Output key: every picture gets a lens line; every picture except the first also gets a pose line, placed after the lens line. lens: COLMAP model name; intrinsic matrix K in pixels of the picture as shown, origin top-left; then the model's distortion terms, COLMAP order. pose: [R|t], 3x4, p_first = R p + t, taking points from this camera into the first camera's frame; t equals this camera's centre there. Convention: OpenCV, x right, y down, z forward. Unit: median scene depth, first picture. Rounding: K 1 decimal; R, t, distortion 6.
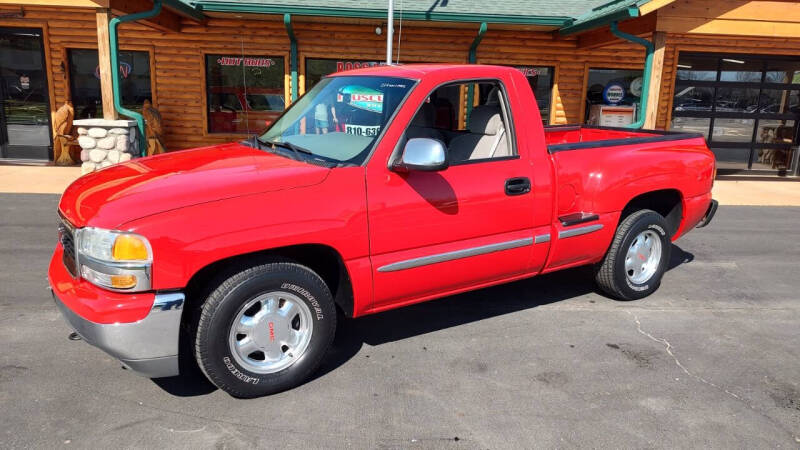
lens RADIAL K [[572.5, 0, 409.1], [0, 572.5, 218.6], [0, 0, 1]] dist [0.018569, -0.021135]
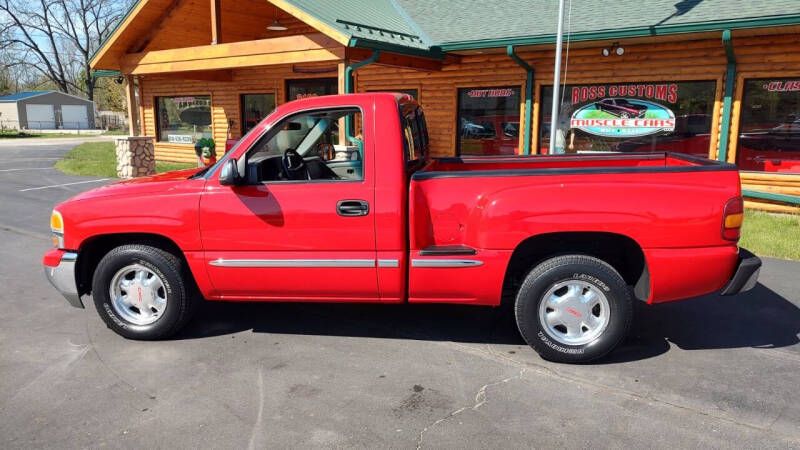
lens RADIAL K [[572.5, 0, 409.2], [0, 572.5, 223.9], [0, 0, 1]] dist [0.018569, -0.021135]
pose [[0.766729, 0.090858, -0.635509, 0.321111], [-0.114860, 0.993376, 0.003445, -0.015124], [0.631612, 0.070354, 0.772086, 0.091457]]
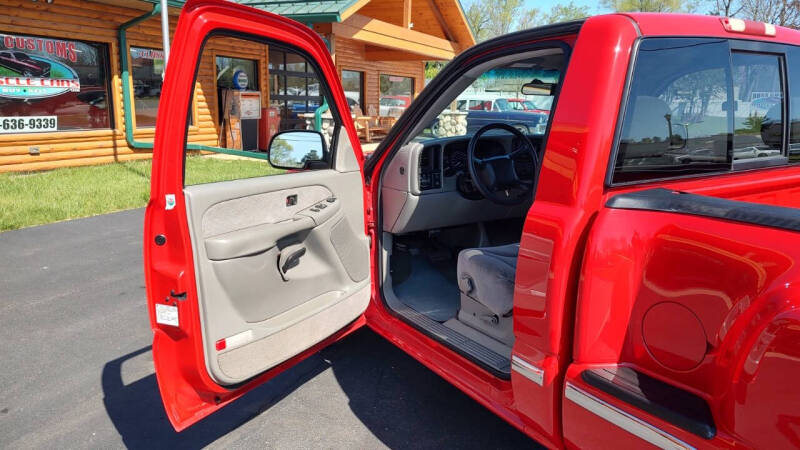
lens RADIAL K [[572.5, 0, 407.4], [0, 572.5, 223.2], [0, 0, 1]] dist [0.018569, -0.021135]
pose [[0.493231, -0.201040, 0.846349, -0.526613], [0.168172, 0.976611, 0.133975, -0.043683], [-0.853488, 0.076252, 0.515504, 0.182514]]
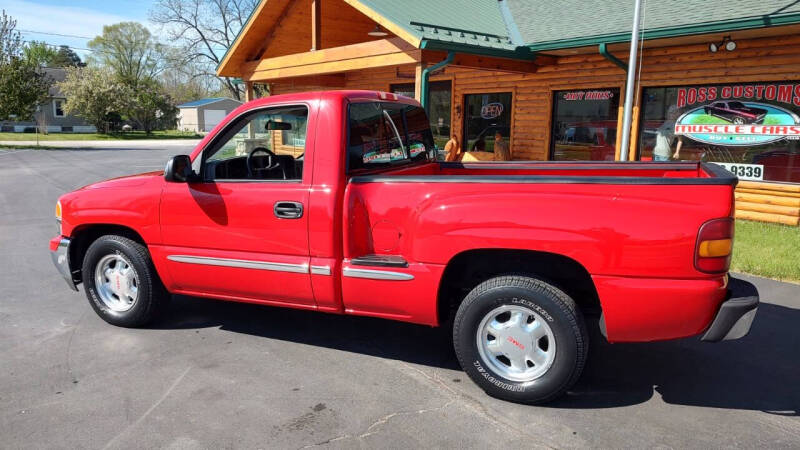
lens RADIAL K [[572.5, 0, 407.8], [0, 572.5, 223.6], [0, 0, 1]] dist [0.018569, -0.021135]
pose [[0.574819, 0.119561, -0.809499, 0.385899], [-0.164988, 0.985885, 0.028456, -0.033178], [0.801475, 0.117201, 0.586431, 0.202035]]
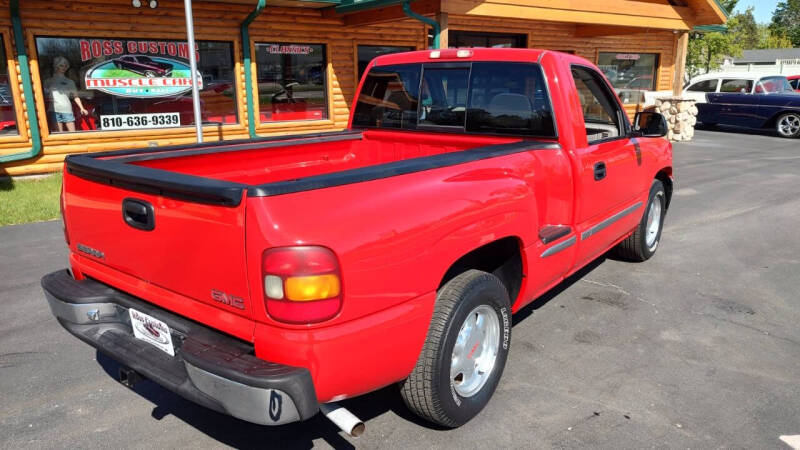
lens RADIAL K [[572.5, 0, 410.7], [0, 572.5, 219.7], [0, 0, 1]] dist [0.018569, -0.021135]
pose [[0.858640, -0.158203, 0.487554, -0.169521], [0.136249, 0.987403, 0.080445, -0.025588], [-0.494139, -0.002645, 0.869379, 0.063603]]
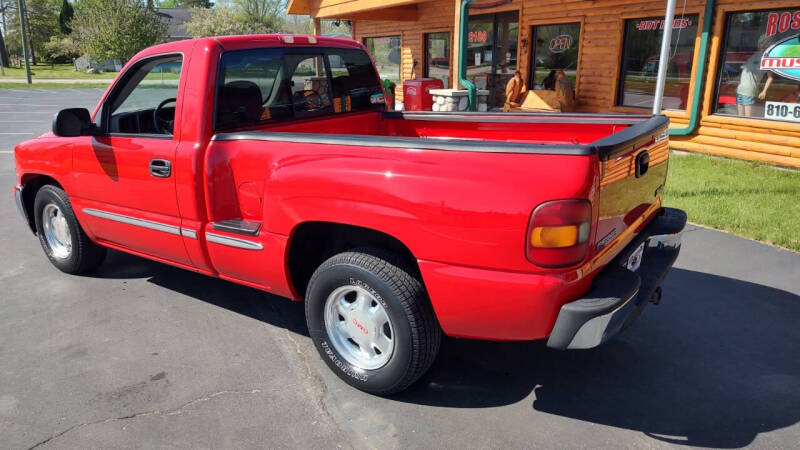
lens RADIAL K [[572.5, 0, 408.4], [0, 572.5, 225.2], [0, 0, 1]] dist [0.018569, -0.021135]
pose [[0.391723, 0.231205, -0.890560, 0.418847], [-0.174095, 0.969053, 0.175005, -0.069694], [0.903462, 0.086488, 0.419852, 0.338682]]
